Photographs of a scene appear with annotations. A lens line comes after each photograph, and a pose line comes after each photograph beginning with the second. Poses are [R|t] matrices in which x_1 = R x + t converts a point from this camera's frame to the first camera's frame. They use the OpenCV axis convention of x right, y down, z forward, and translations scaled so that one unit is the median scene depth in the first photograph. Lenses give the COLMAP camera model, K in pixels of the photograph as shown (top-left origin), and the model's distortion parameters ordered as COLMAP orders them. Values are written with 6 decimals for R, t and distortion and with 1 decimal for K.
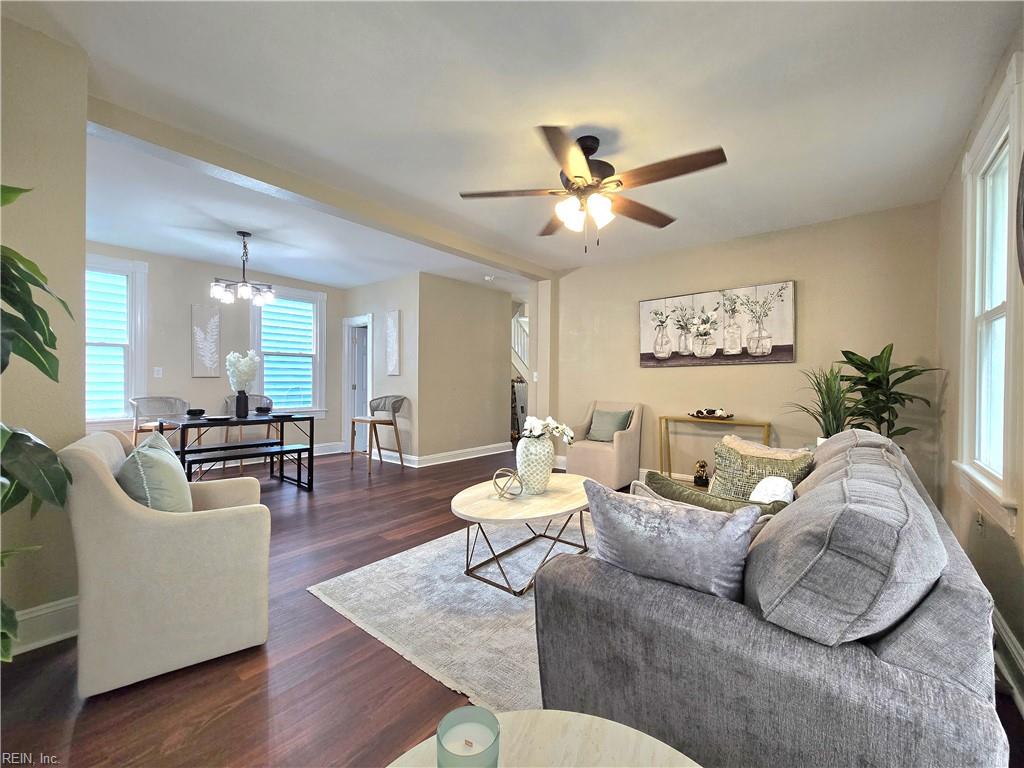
lens RADIAL K [[418.7, 0, 515.9], [0, 418.7, 380.7], [0, 0, 1]] dist [-0.000420, 0.000386]
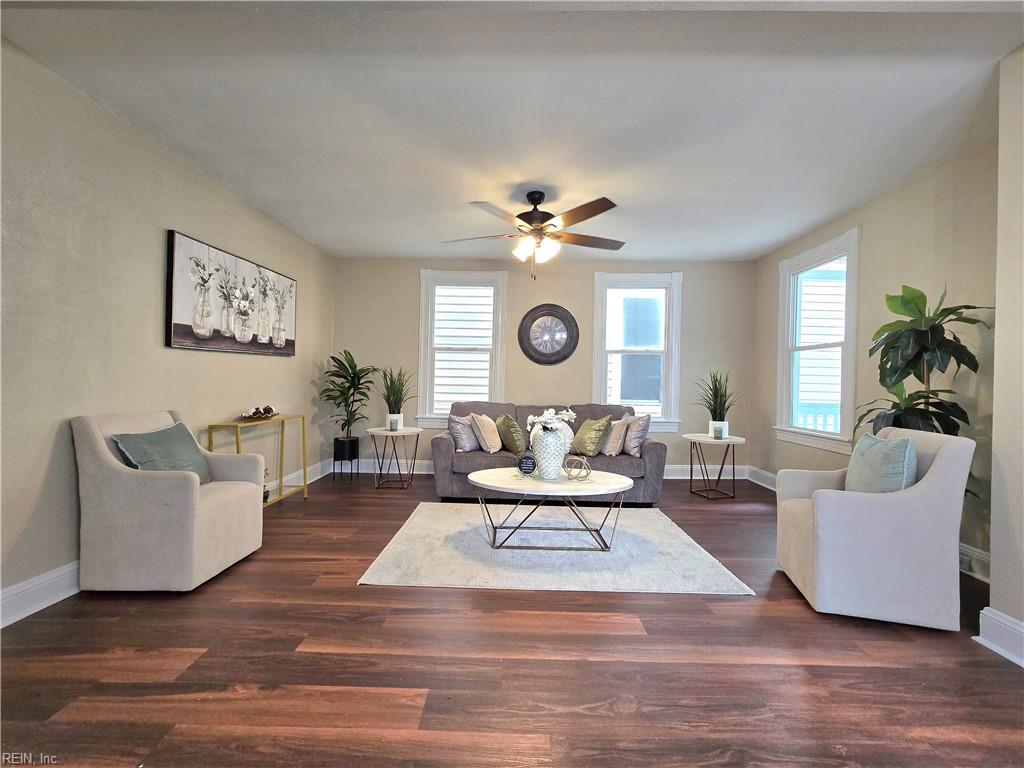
lens RADIAL K [[423.1, 0, 512.0], [0, 423.1, 384.0], [0, 0, 1]] dist [-0.002659, -0.000106]
pose [[-0.608800, -0.020624, 0.793055, -0.495836], [-0.019087, 0.999753, 0.011347, 0.003122], [-0.793094, -0.008229, -0.609044, 1.103408]]
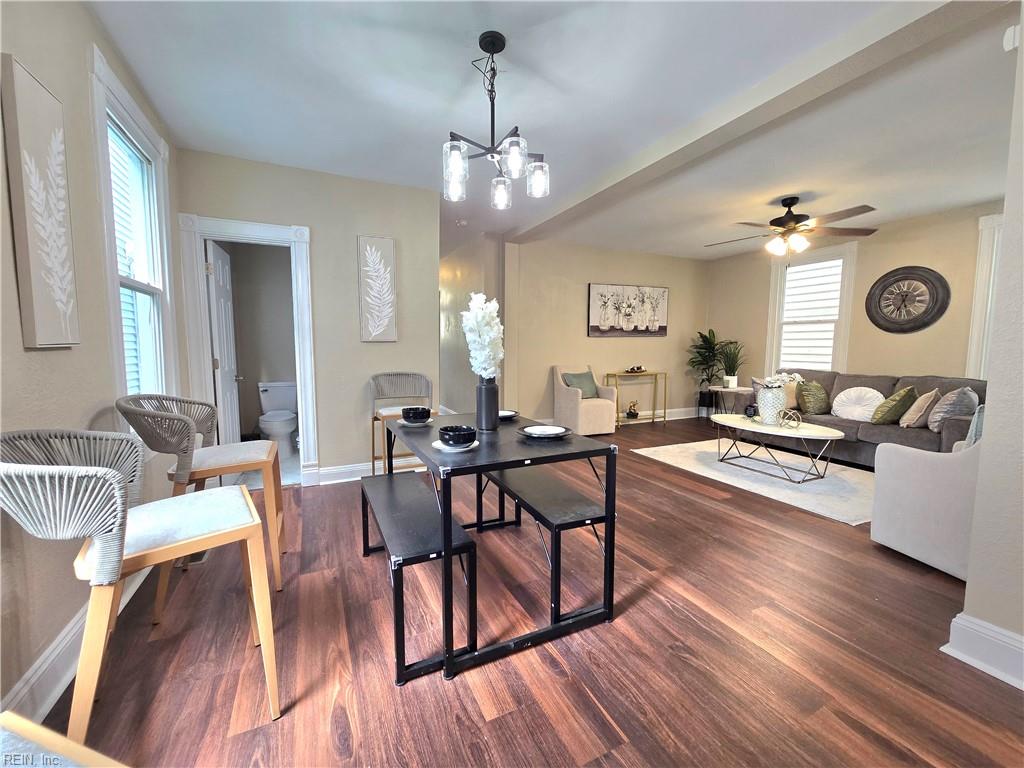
lens RADIAL K [[418.7, 0, 515.9], [0, 418.7, 380.7], [0, 0, 1]] dist [-0.000420, 0.000386]
pose [[0.429592, -0.080016, 0.899471, -1.057144], [0.001310, 0.996121, 0.087989, -0.012866], [-0.903022, -0.036621, 0.428030, 0.737231]]
